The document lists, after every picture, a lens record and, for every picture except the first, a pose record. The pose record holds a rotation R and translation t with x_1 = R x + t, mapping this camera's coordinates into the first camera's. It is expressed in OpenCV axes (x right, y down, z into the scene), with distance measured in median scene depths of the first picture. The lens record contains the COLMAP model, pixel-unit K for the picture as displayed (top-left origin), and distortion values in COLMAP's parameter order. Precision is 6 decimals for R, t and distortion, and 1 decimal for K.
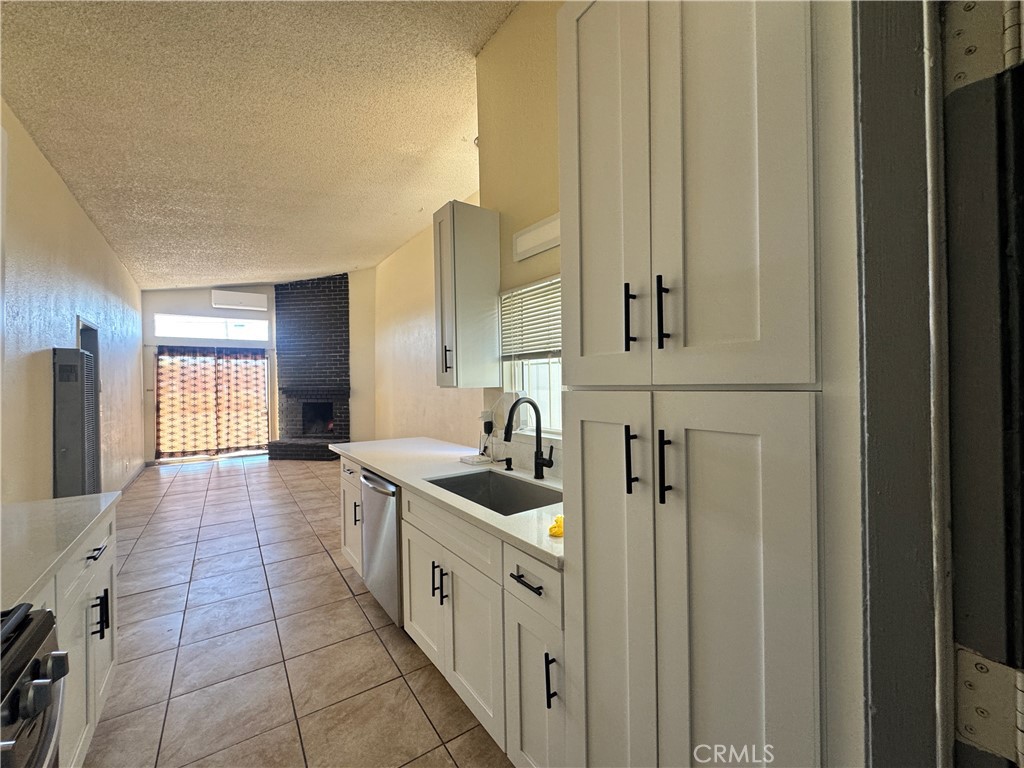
lens RADIAL K [[410.9, 0, 511.0], [0, 410.9, 381.2], [0, 0, 1]] dist [-0.003703, 0.000711]
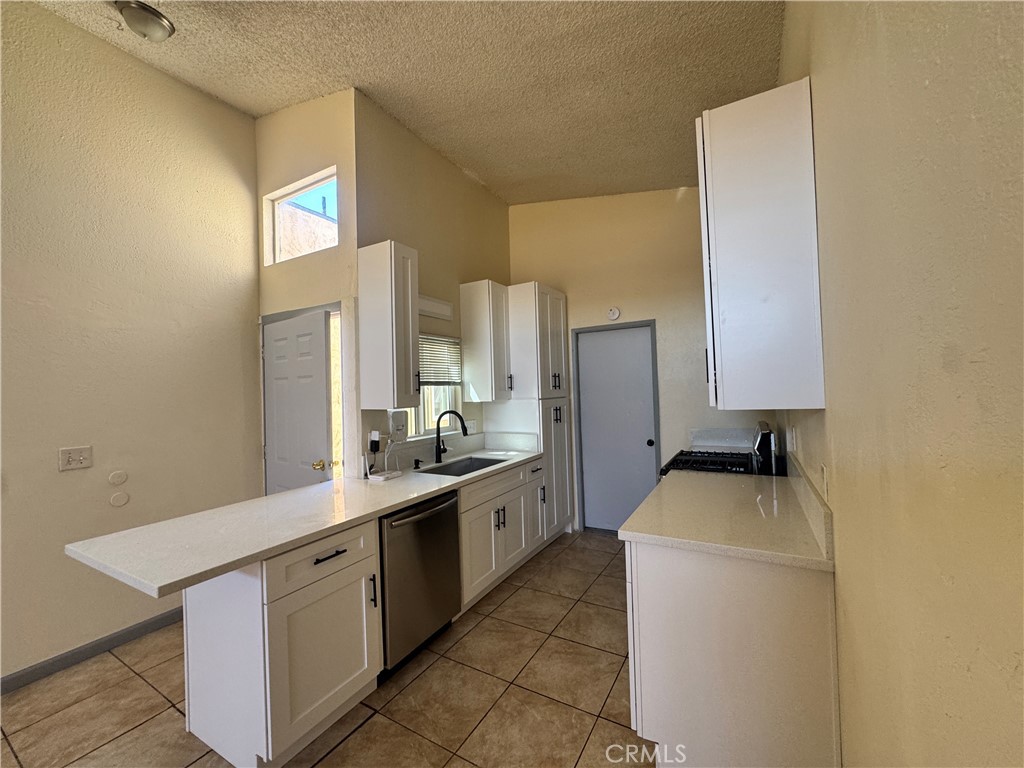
lens RADIAL K [[410.9, 0, 511.2], [0, 410.9, 384.0], [0, 0, 1]] dist [-0.003703, 0.000711]
pose [[-0.414713, 0.035806, 0.909247, -0.395927], [0.030530, 0.999210, -0.025424, -0.003823], [-0.909440, 0.017216, -0.415479, 0.374648]]
